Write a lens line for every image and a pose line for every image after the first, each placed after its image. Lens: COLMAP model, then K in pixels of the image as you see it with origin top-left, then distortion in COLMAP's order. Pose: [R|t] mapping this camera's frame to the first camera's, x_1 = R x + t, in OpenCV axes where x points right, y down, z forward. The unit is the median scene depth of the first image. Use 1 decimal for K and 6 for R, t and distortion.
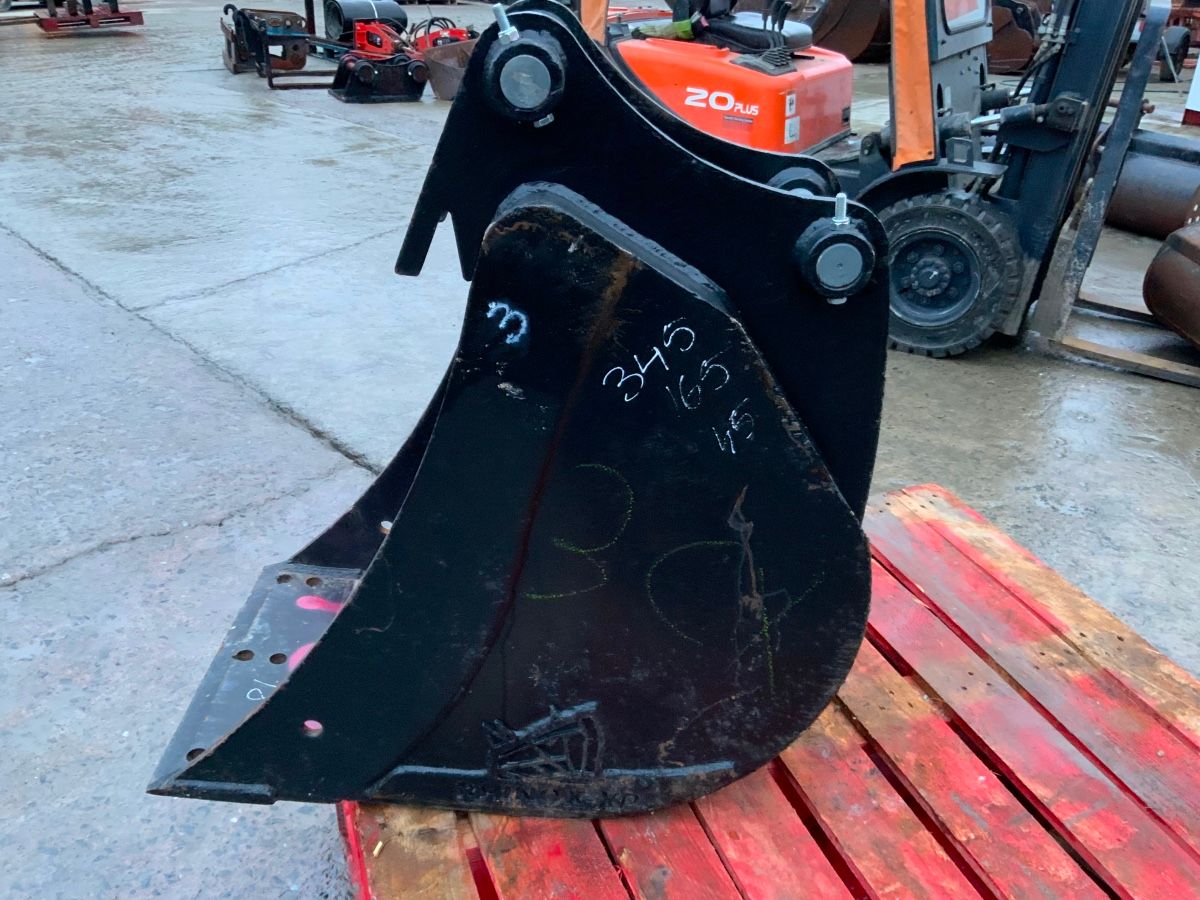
lens RADIAL K [[999.8, 0, 598.9], [0, 999.8, 454.7], [0, 0, 1]] dist [0.038908, -0.075051]
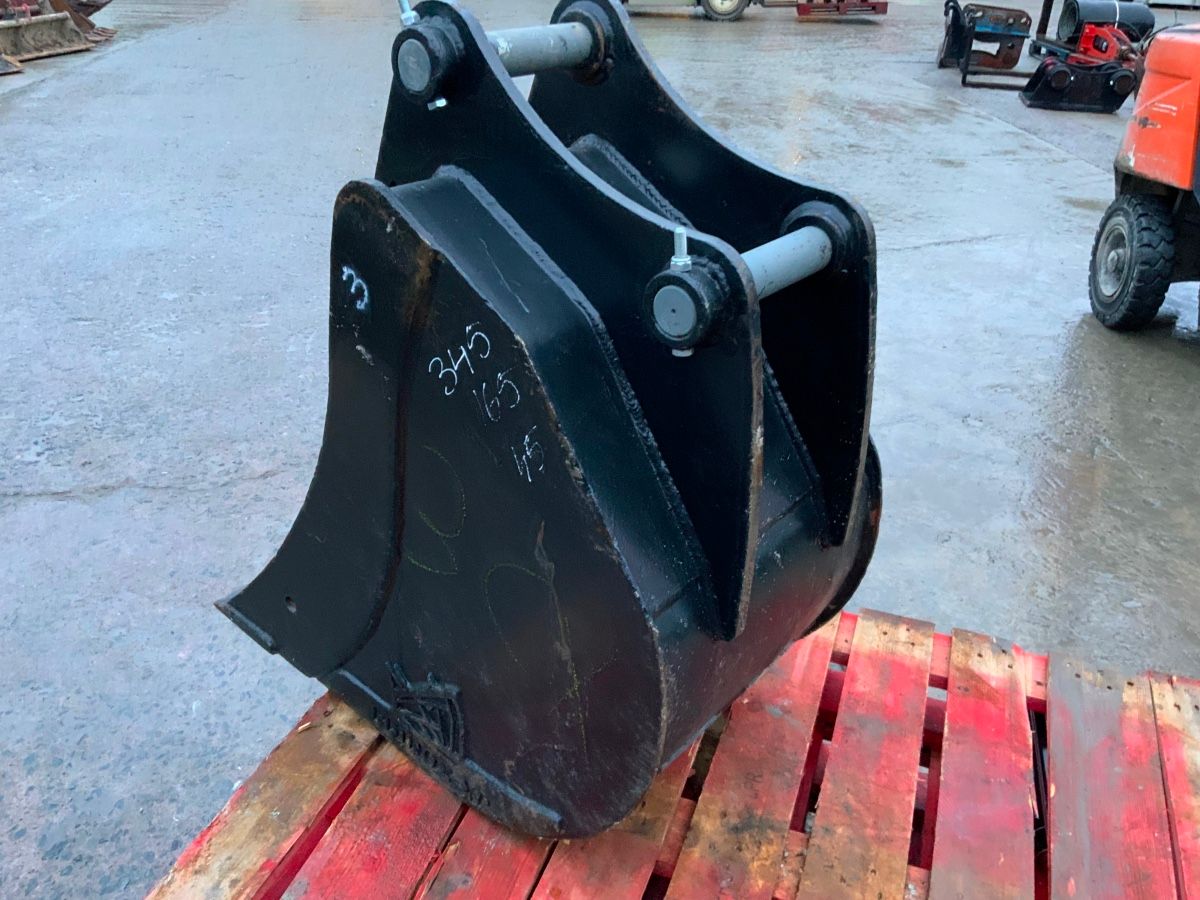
lens RADIAL K [[999.8, 0, 594.8], [0, 999.8, 451.5], [0, 0, 1]] dist [0.038908, -0.075051]
pose [[0.760968, 0.298735, -0.575921, 0.590757], [-0.297863, 0.949469, 0.098930, -0.114903], [0.576373, 0.096263, 0.811497, 0.232537]]
